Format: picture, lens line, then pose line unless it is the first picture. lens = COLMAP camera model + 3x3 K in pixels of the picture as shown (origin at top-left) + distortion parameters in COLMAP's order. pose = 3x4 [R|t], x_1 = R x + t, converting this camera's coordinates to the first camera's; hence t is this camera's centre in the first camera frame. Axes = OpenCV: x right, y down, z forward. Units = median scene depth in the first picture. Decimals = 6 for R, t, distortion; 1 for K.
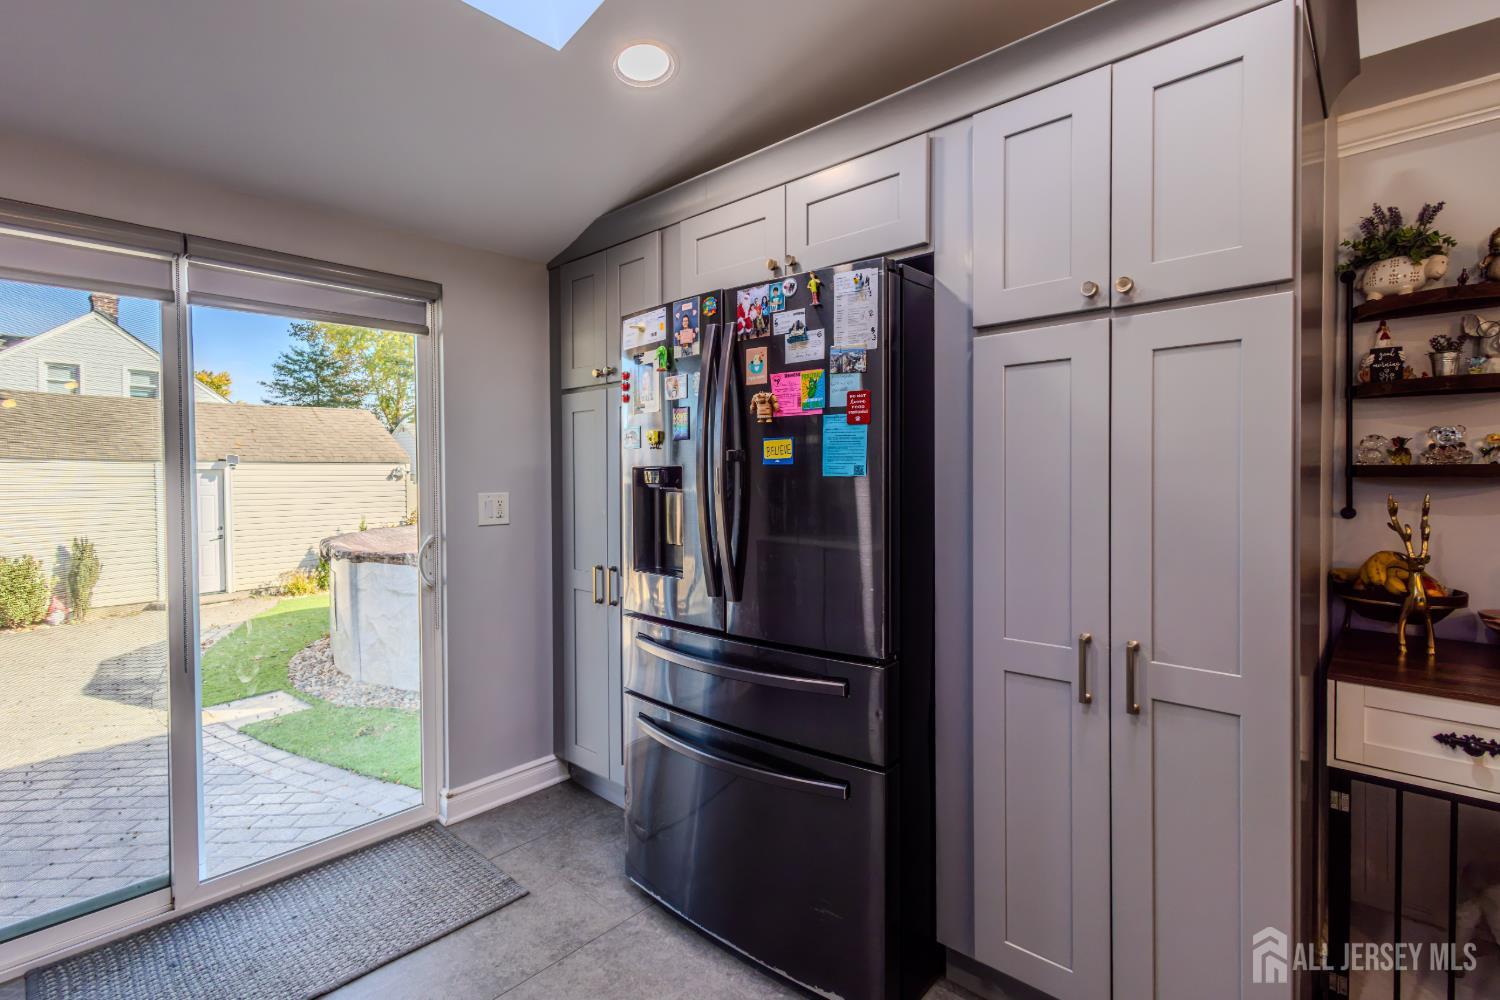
lens RADIAL K [[704.3, 0, 747.9], [0, 704.3, 479.5], [0, 0, 1]] dist [0.012471, -0.000652]
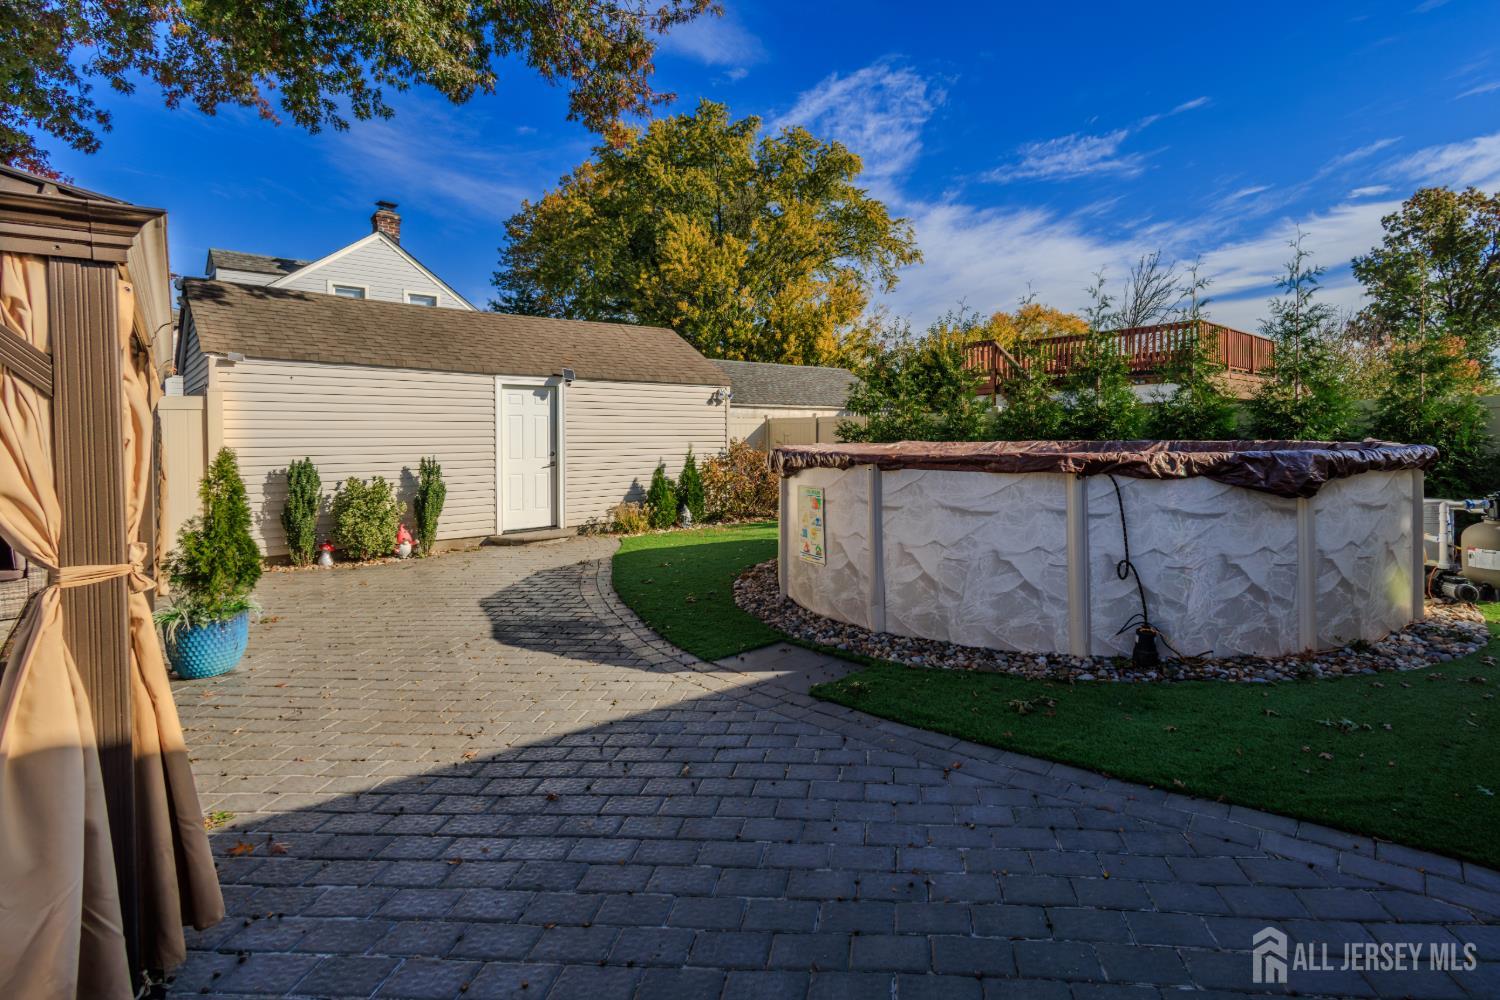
lens RADIAL K [[742.3, 0, 834.8], [0, 742.3, 430.9], [0, 0, 1]] dist [0.015385, -0.000105]
pose [[0.993560, 0.002280, -0.113280, -0.330750], [-0.003330, 0.999953, -0.009086, 0.053144], [0.113254, 0.009405, 0.993522, 0.146748]]
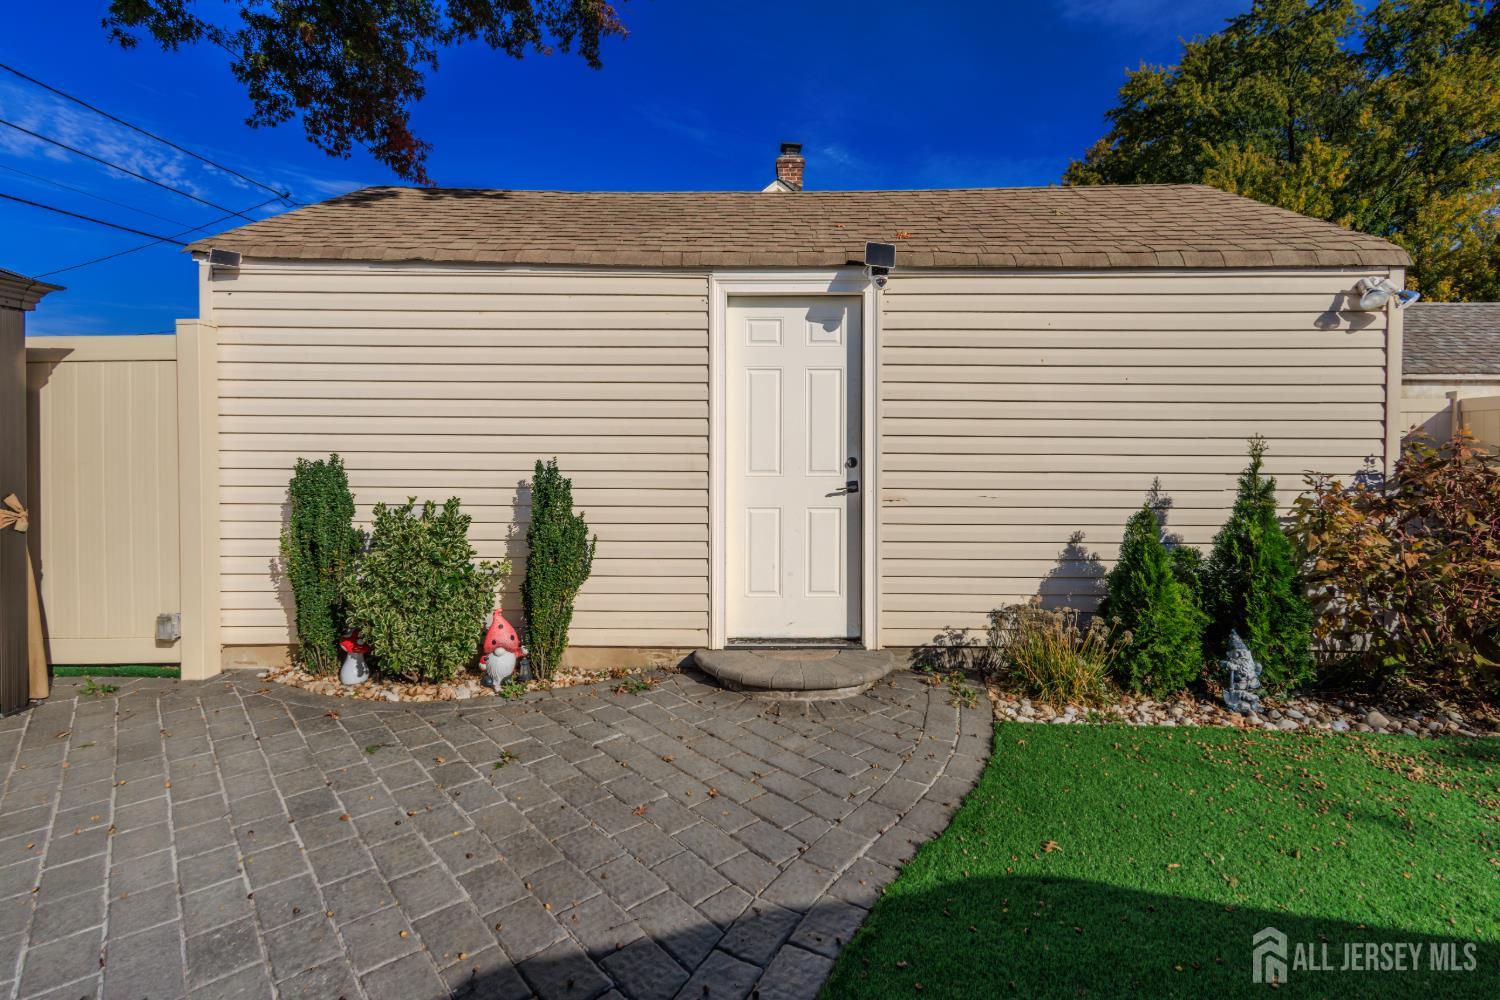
lens RADIAL K [[705.3, 0, 753.6], [0, 705.3, 457.7], [0, 0, 1]] dist [0.019649, -0.008211]
pose [[0.622043, 0.017534, -0.782787, -0.556231], [-0.013732, 0.999840, 0.011484, 0.070397], [0.782863, 0.003606, 0.622184, 0.829473]]
